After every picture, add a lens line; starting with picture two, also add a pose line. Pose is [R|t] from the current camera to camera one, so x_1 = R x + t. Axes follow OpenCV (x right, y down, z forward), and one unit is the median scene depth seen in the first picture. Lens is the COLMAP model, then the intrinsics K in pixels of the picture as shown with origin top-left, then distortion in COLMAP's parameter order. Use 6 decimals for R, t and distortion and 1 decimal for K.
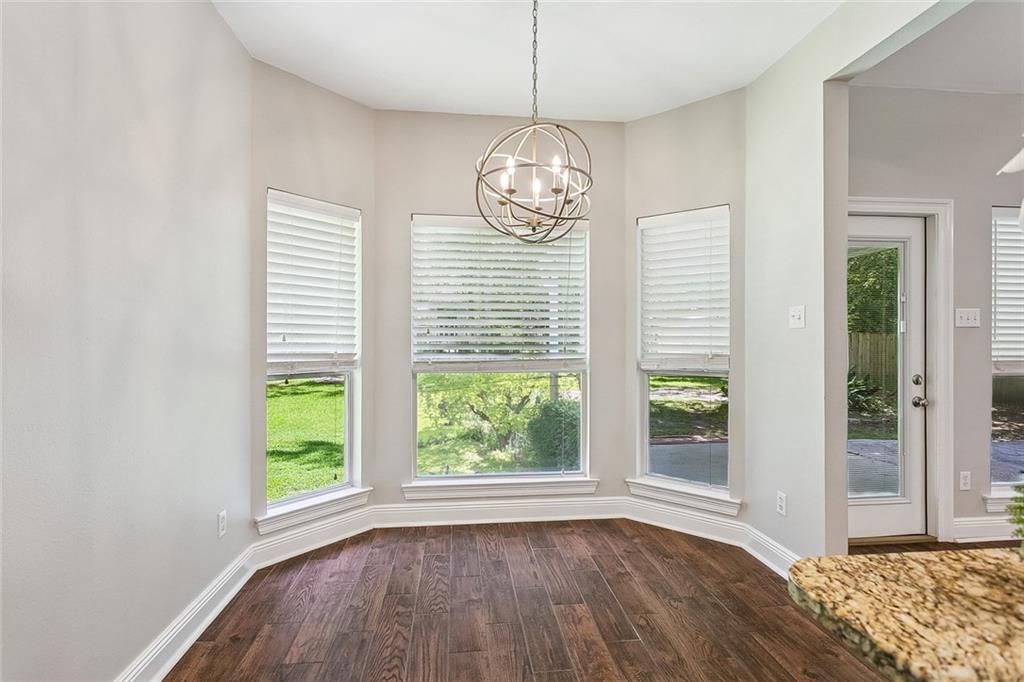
lens RADIAL K [[494.4, 0, 514.5], [0, 494.4, 334.2], [0, 0, 1]] dist [0.000765, 0.001436]
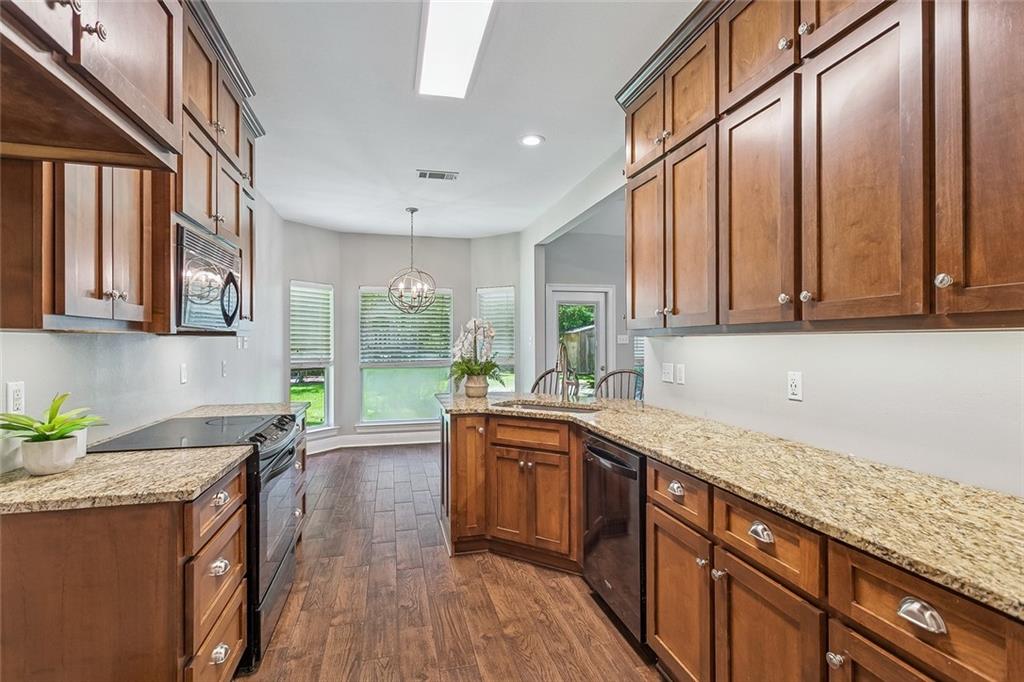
lens RADIAL K [[494.4, 0, 501.7], [0, 494.4, 339.8], [0, 0, 1]] dist [0.000765, 0.001436]
pose [[0.993987, -0.003653, 0.109437, 0.140302], [0.004309, 0.999974, -0.005757, -0.019260], [-0.109413, 0.006194, 0.993977, -1.033813]]
